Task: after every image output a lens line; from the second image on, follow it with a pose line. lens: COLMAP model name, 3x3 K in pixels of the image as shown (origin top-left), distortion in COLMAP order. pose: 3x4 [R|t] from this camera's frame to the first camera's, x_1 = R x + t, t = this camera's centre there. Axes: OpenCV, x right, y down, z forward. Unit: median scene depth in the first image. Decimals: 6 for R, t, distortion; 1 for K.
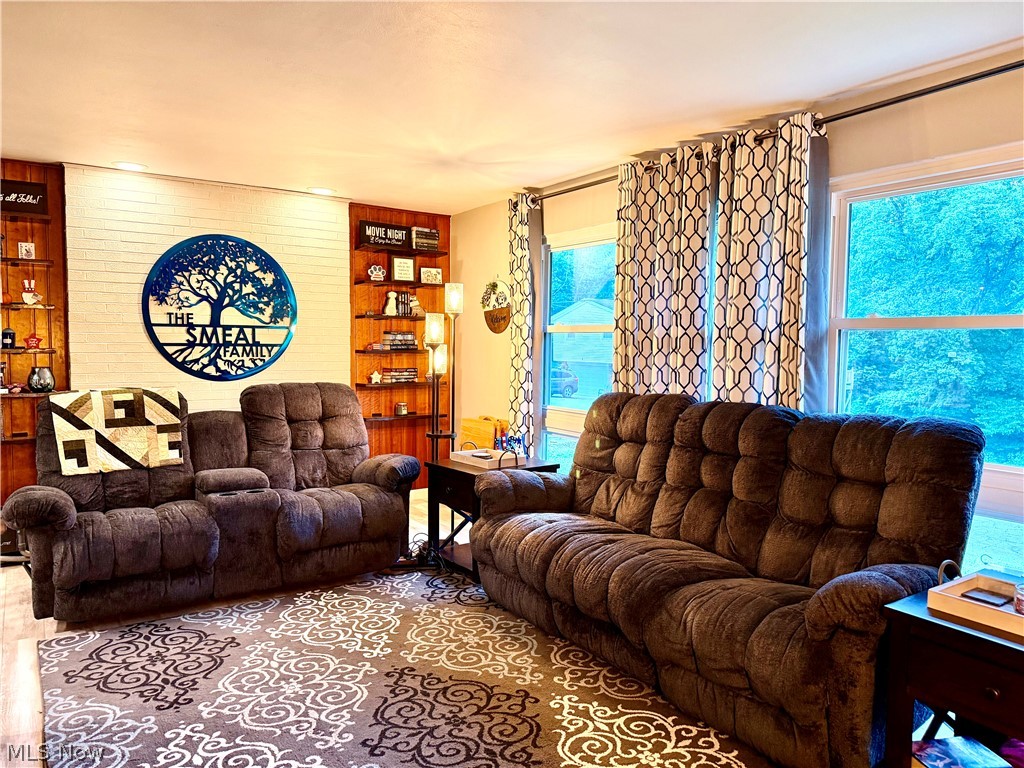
lens RADIAL K [[721.1, 0, 510.4], [0, 721.1, 382.5], [0, 0, 1]] dist [0.051853, -0.054642]
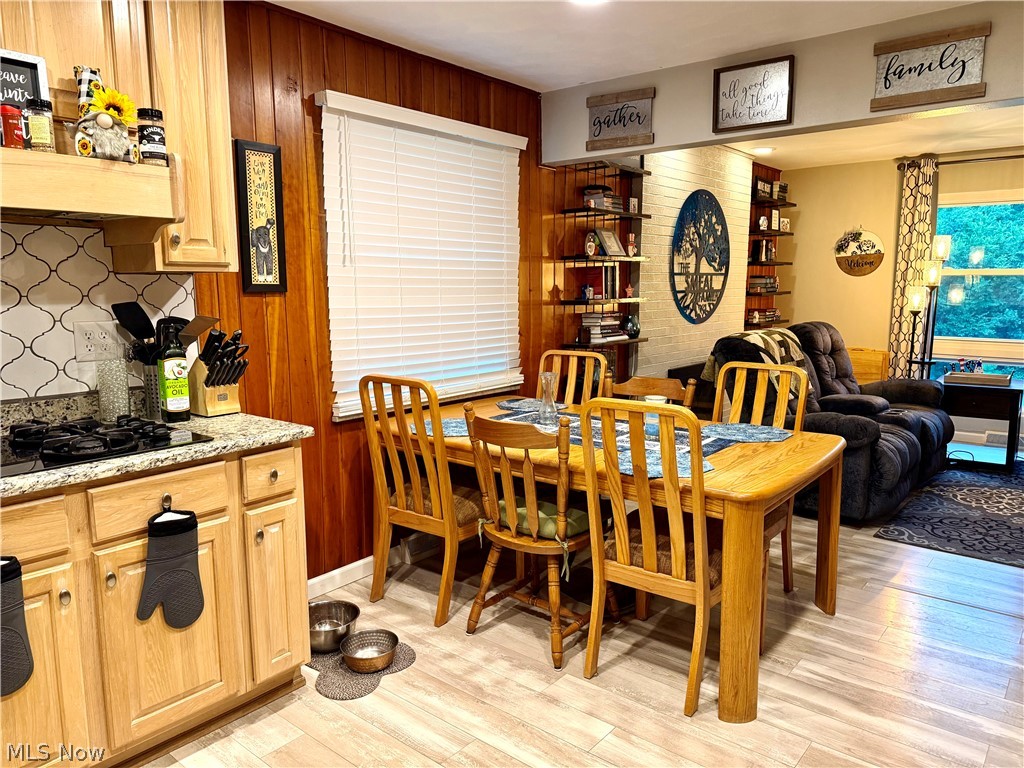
lens RADIAL K [[721.1, 0, 516.2], [0, 721.1, 385.6], [0, 0, 1]] dist [0.051853, -0.054642]
pose [[0.960451, -0.053559, 0.273250, -1.314673], [0.029757, 0.995450, 0.090523, -0.022489], [-0.276855, -0.078811, 0.957674, 0.008850]]
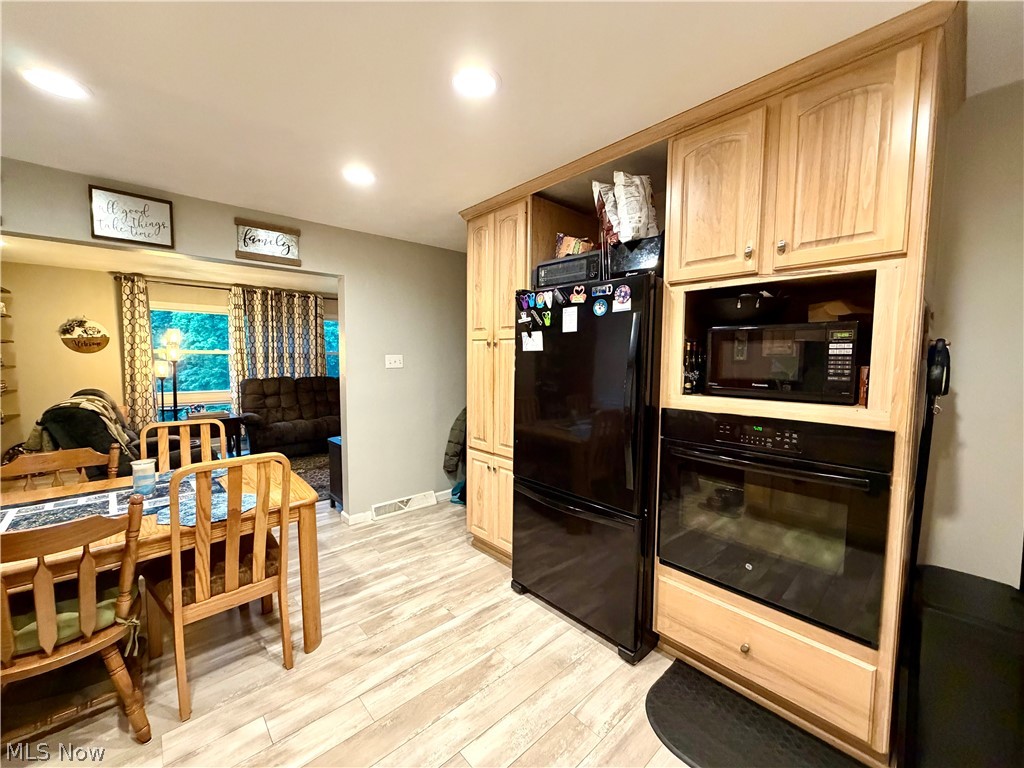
lens RADIAL K [[406.1, 0, 511.3], [0, 406.1, 384.2], [0, 0, 1]] dist [-0.000934, -0.000181]
pose [[-0.135469, -0.082035, 0.987380, -1.506462], [0.048149, 0.994844, 0.089262, -0.053489], [-0.989611, 0.059633, -0.130820, 0.312450]]
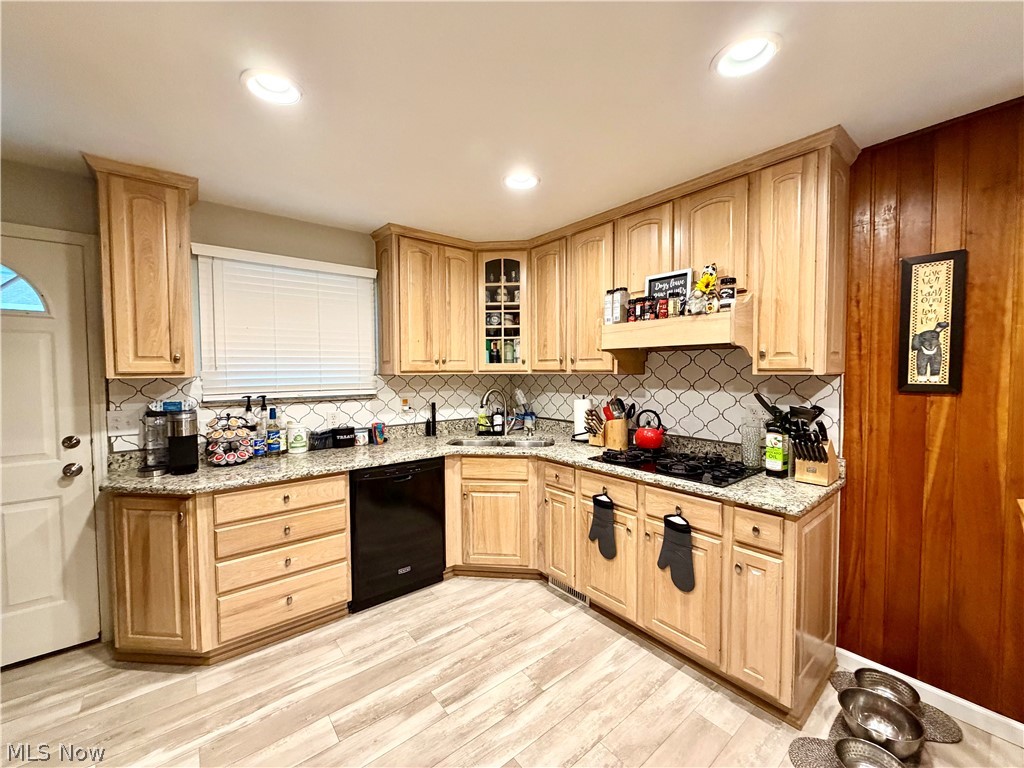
lens RADIAL K [[406.1, 0, 508.5], [0, 406.1, 383.2], [0, 0, 1]] dist [-0.000934, -0.000181]
pose [[0.077778, 0.020934, -0.996751, -0.946239], [-0.048438, 0.998678, 0.017195, -0.053076], [0.995793, 0.046943, 0.078689, 0.314975]]
